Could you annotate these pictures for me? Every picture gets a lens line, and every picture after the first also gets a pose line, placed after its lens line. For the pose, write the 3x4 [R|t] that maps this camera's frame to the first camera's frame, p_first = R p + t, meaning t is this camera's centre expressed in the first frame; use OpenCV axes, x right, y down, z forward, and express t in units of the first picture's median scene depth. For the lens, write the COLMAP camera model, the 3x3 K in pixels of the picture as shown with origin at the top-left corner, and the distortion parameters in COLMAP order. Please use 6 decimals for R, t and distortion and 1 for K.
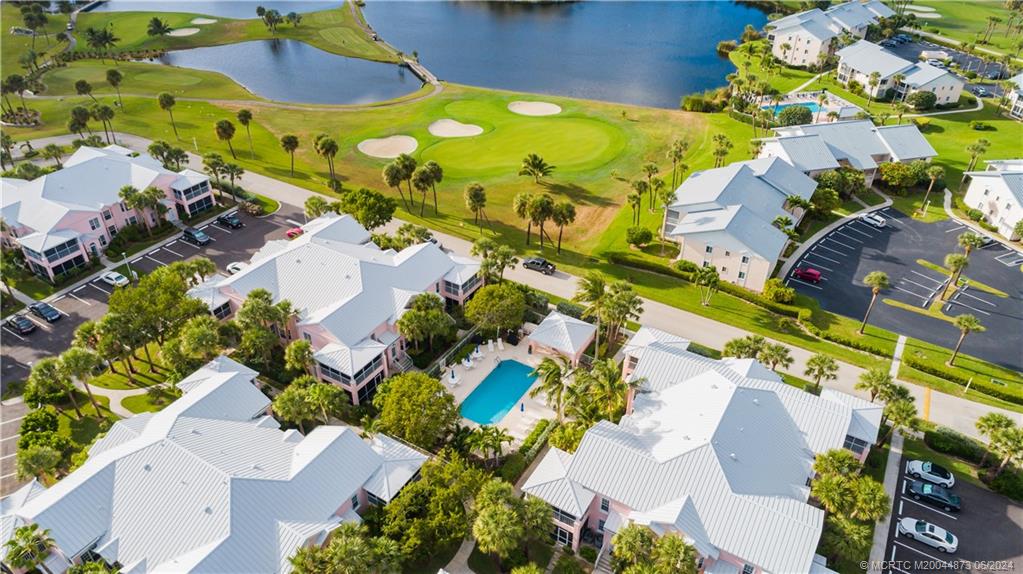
lens RADIAL K [[689.9, 0, 511.5], [0, 689.9, 287.0], [0, 0, 1]] dist [-0.015057, 0.004149]
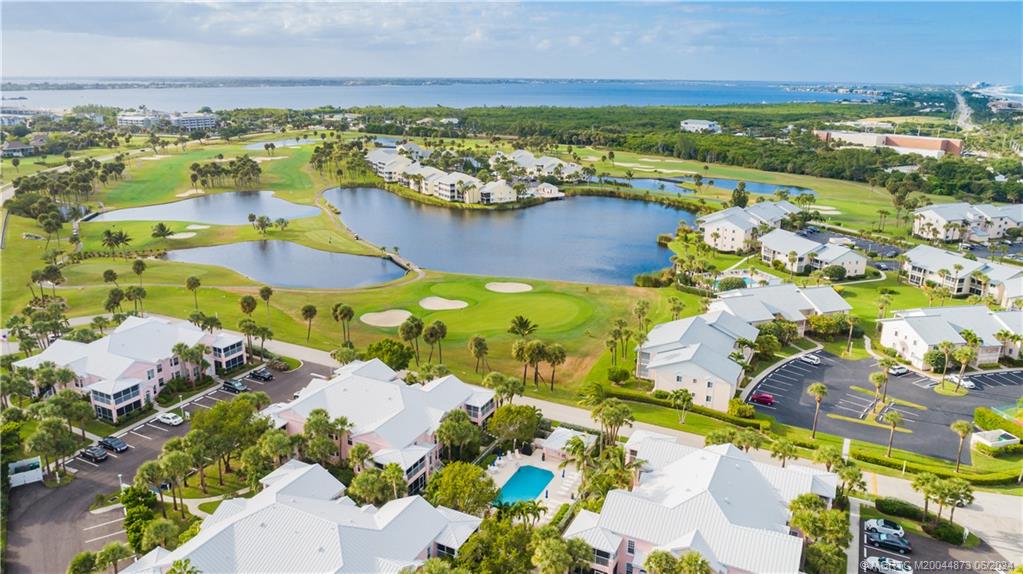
lens RADIAL K [[712.3, 0, 488.1], [0, 712.3, 281.6], [0, 0, 1]] dist [-0.015944, 0.004599]
pose [[0.998123, -0.020606, 0.057676, -0.096413], [0.037088, 0.952764, -0.301437, 0.123303], [-0.048740, 0.303011, 0.951740, -0.182762]]
